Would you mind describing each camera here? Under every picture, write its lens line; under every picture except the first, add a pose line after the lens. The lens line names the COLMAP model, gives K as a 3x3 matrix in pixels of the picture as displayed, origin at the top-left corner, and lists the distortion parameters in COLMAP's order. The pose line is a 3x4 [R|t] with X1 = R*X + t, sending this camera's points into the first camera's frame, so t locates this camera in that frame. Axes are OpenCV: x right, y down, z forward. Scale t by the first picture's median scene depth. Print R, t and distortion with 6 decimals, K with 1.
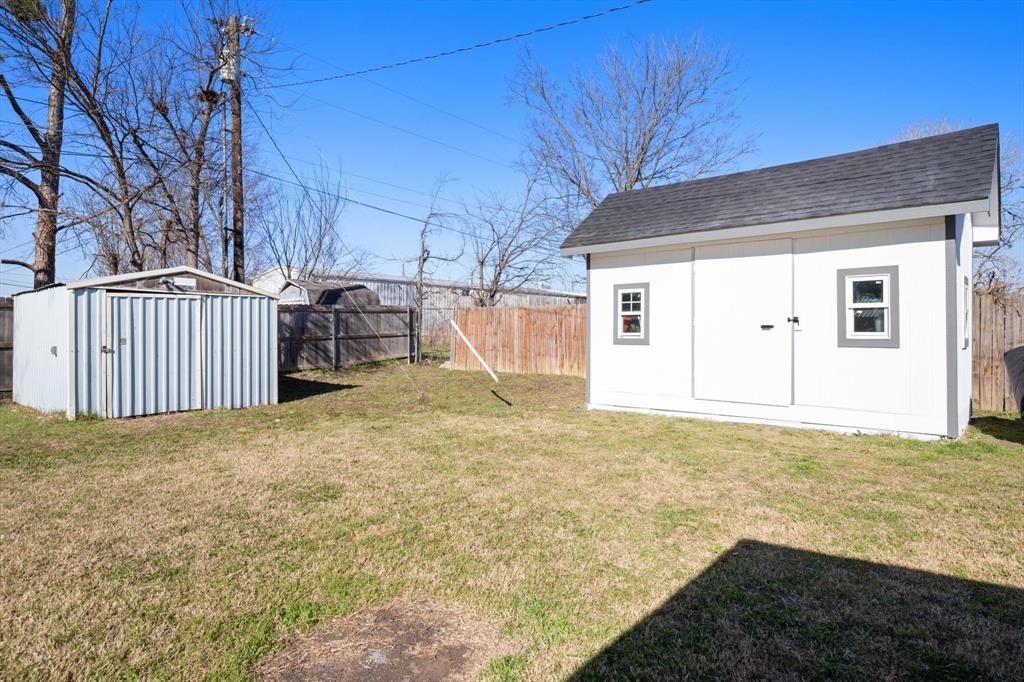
lens RADIAL K [[583.5, 0, 513.1], [0, 583.5, 338.4], [0, 0, 1]] dist [0.004971, 0.000549]
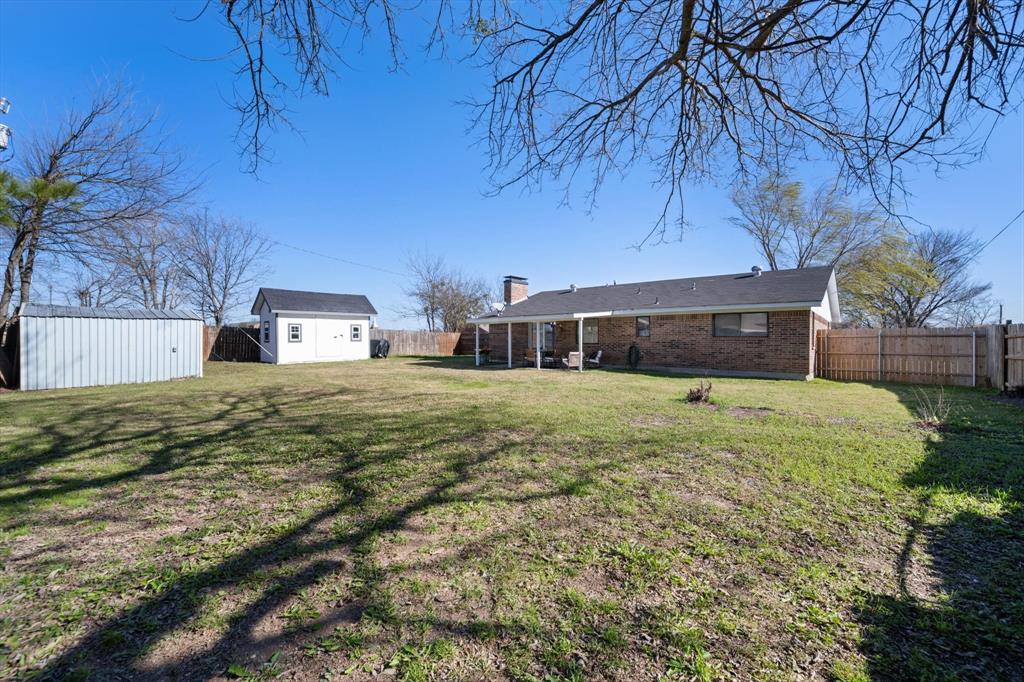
lens RADIAL K [[482.7, 0, 512.1], [0, 482.7, 339.1], [0, 0, 1]] dist [-0.002371, -0.000657]
pose [[0.023427, -0.011407, 0.999660, -2.890586], [0.015684, 0.999816, 0.011041, -0.023074], [-0.999603, 0.015420, 0.023602, -0.307433]]
